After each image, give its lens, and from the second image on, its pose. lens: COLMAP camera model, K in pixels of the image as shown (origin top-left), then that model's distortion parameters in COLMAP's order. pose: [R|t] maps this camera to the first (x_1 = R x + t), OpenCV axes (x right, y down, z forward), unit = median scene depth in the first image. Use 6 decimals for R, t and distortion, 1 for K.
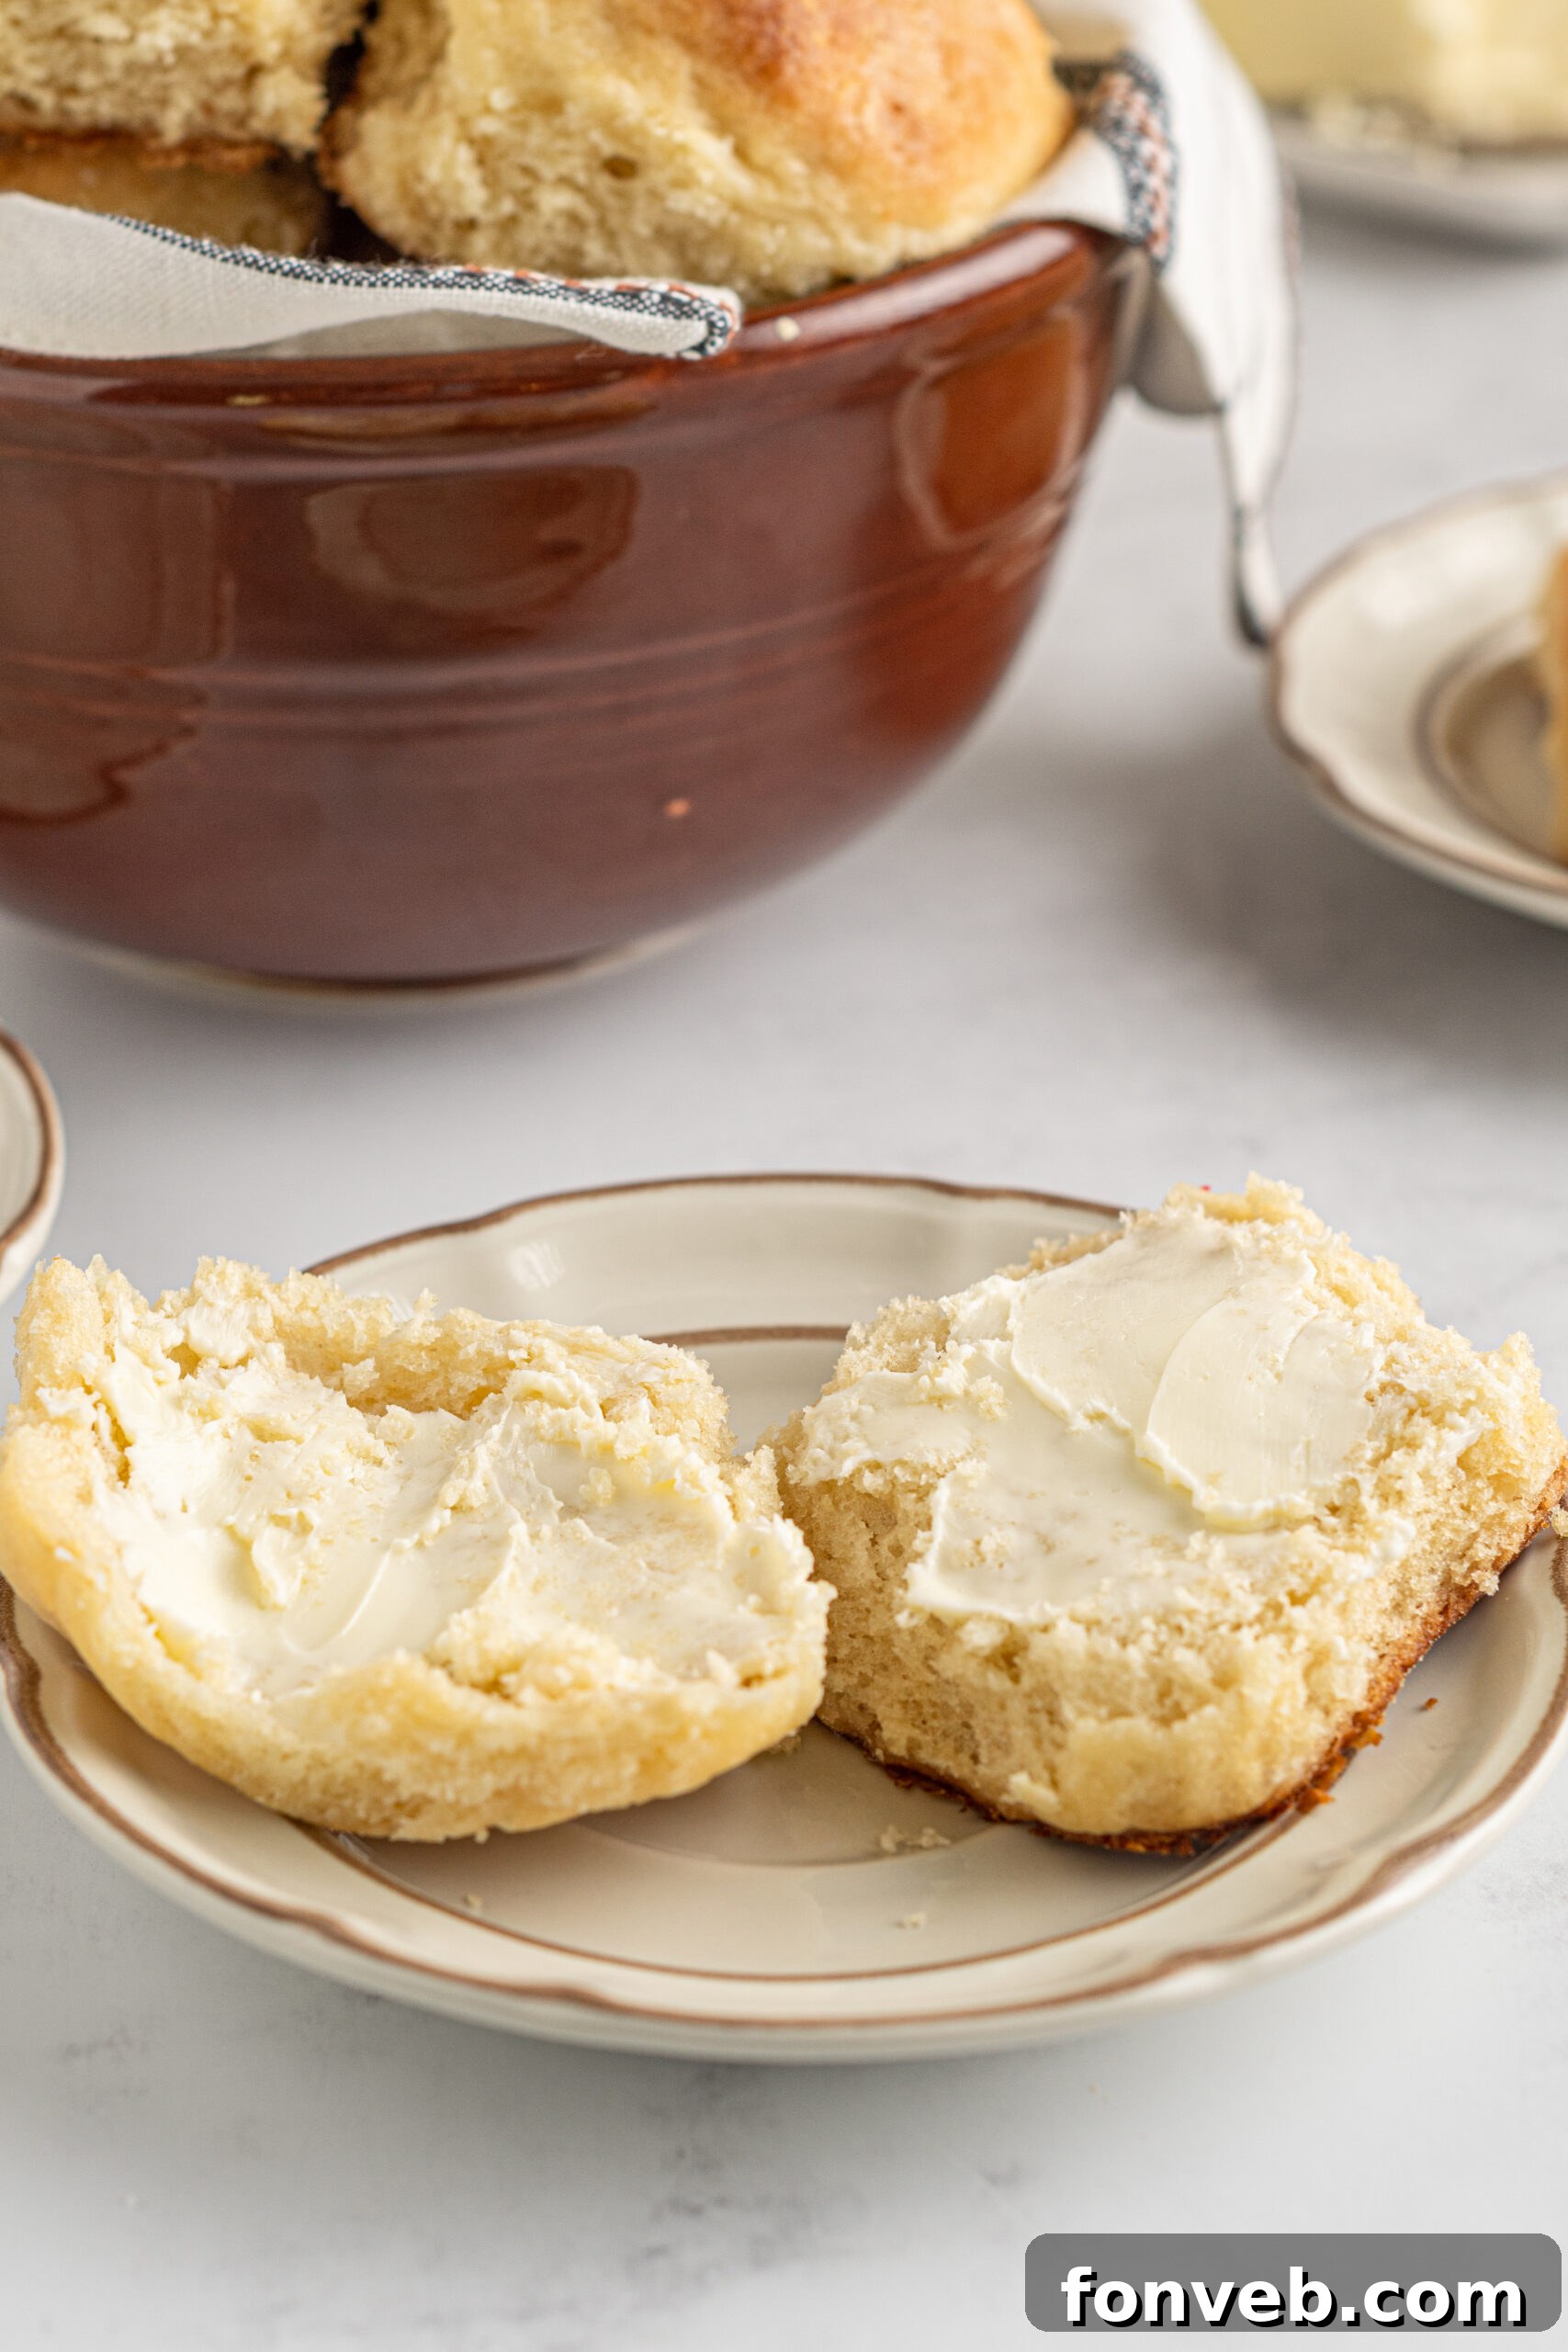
lens RADIAL K [[5913.7, 0, 784.0], [0, 5913.7, 1176.0], [0, 0, 1]] dist [0.011498, 0.483068]
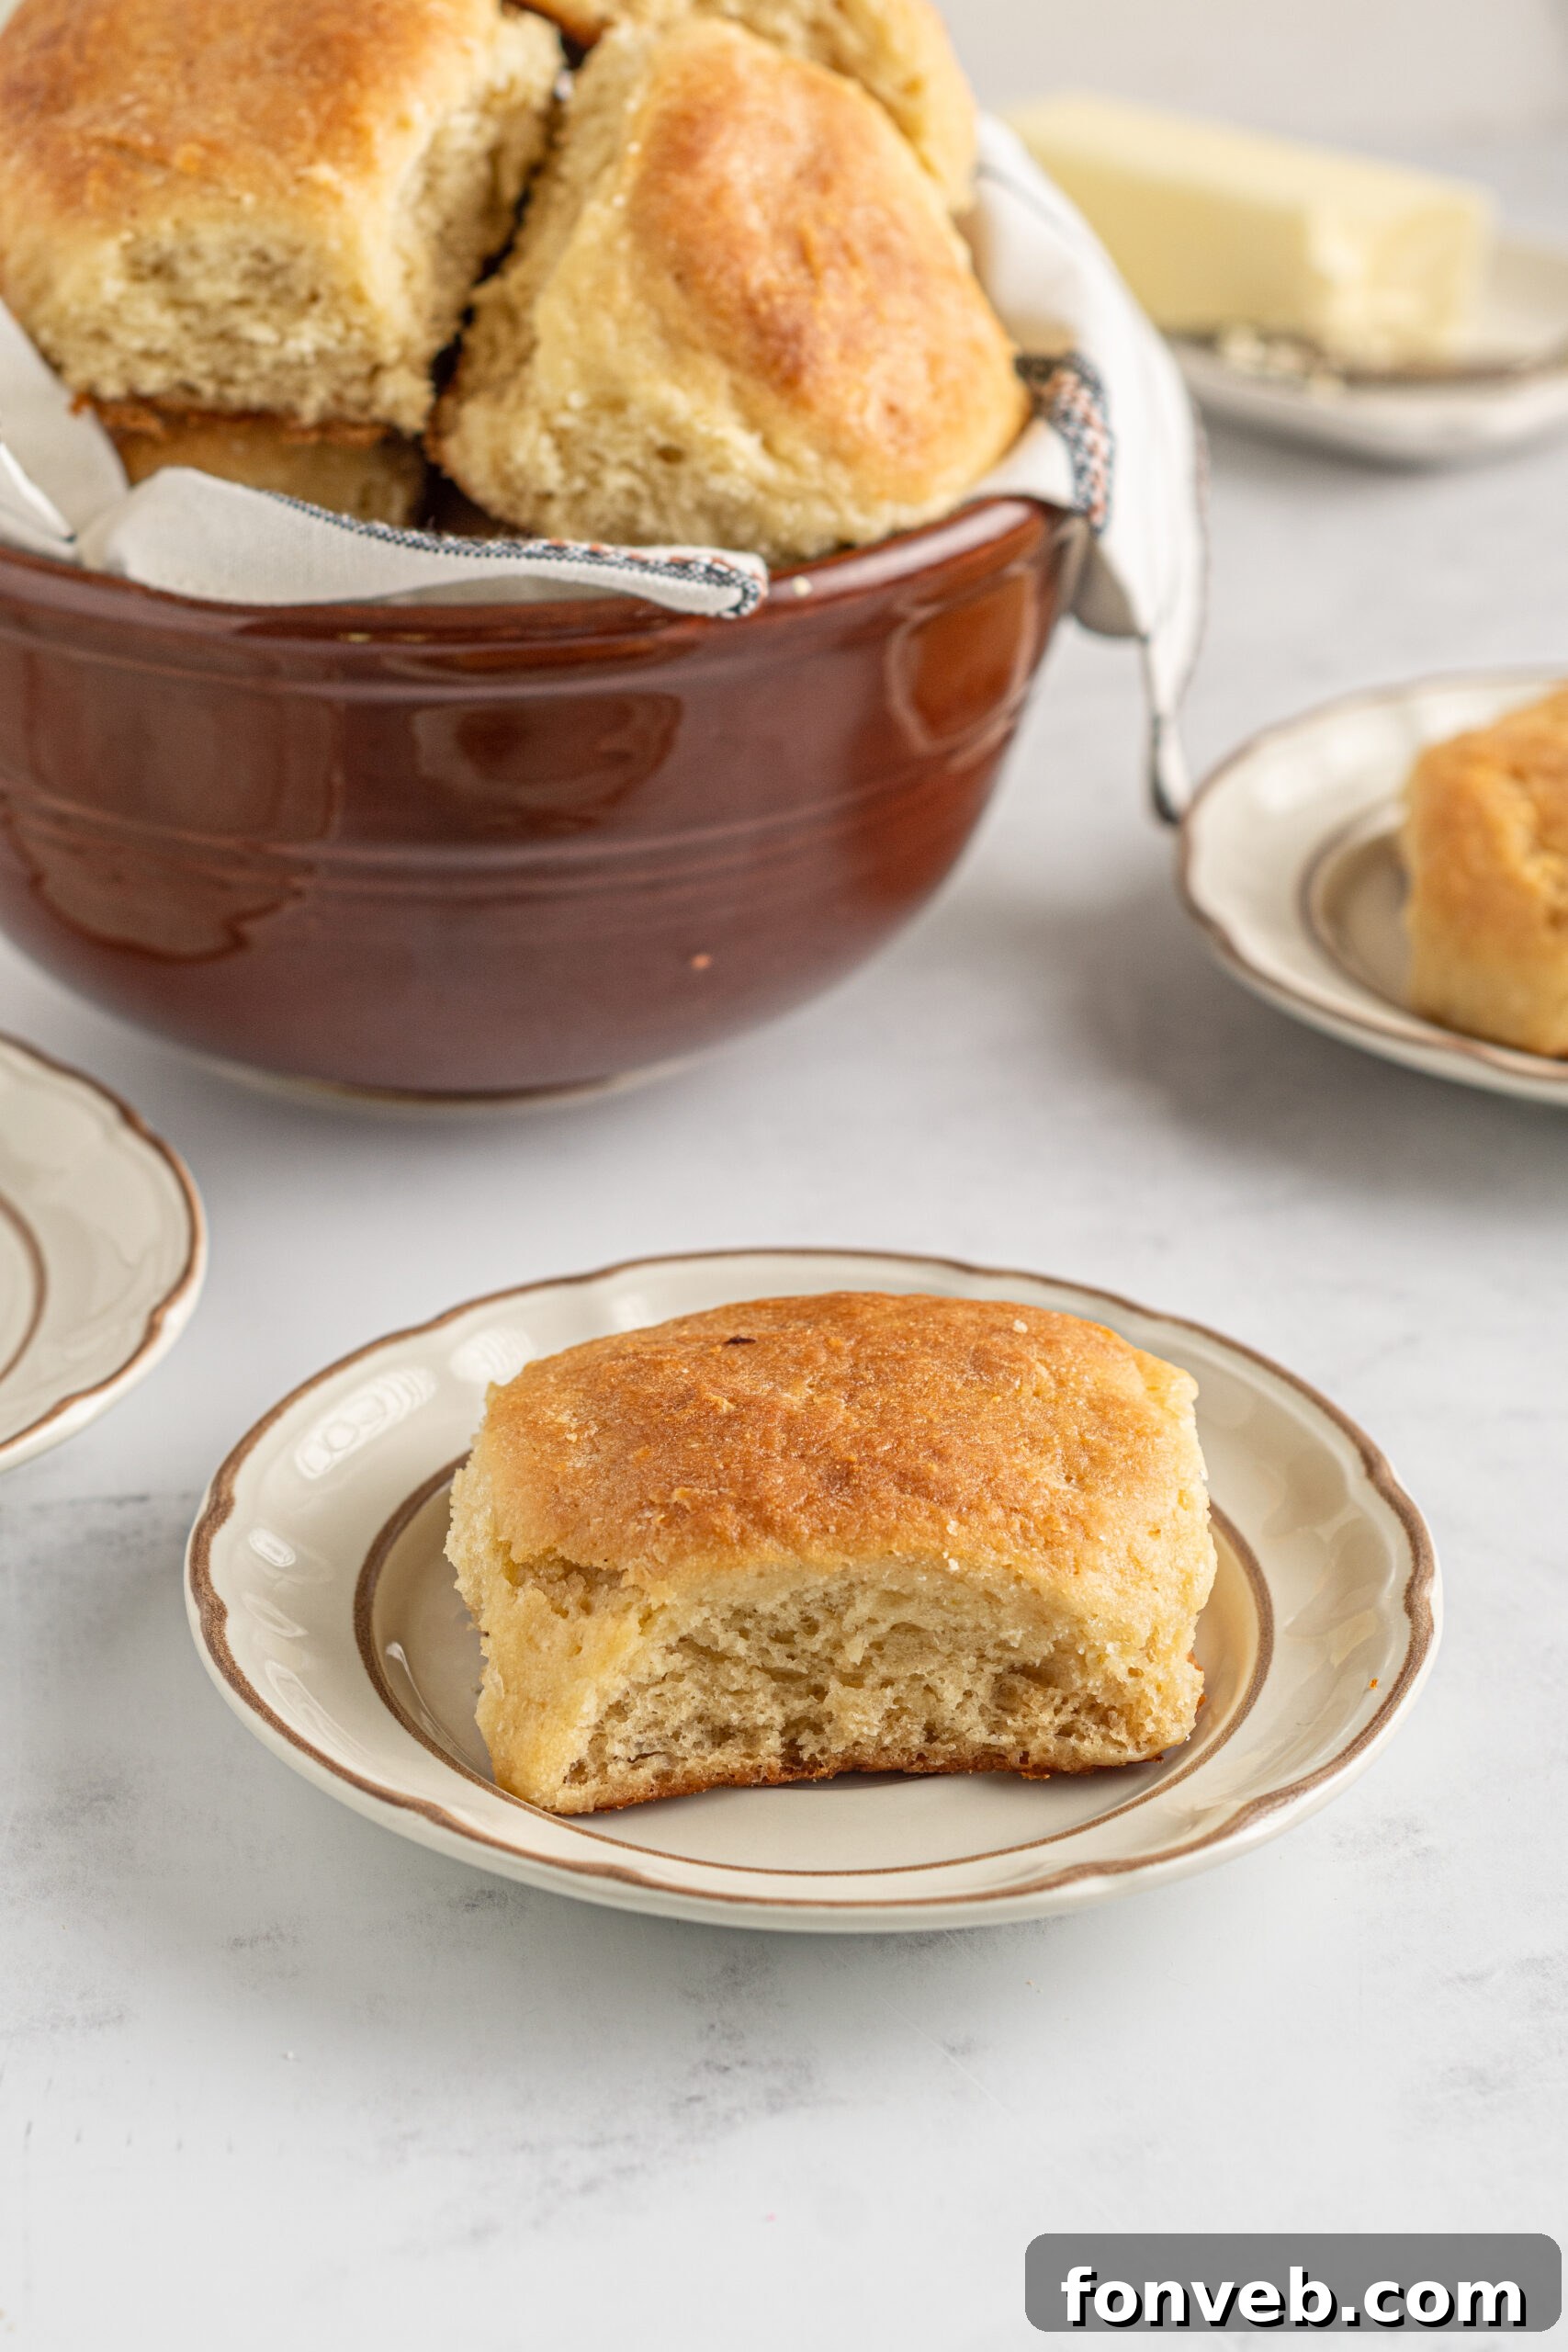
lens RADIAL K [[5913.7, 0, 784.0], [0, 5913.7, 1176.0], [0, 0, 1]] dist [0.011498, 0.483068]
pose [[0.999630, 0.019119, 0.019331, -0.024625], [-0.019096, 0.999817, -0.001381, -0.016745], [-0.019353, 0.001012, 0.999812, -0.245984]]
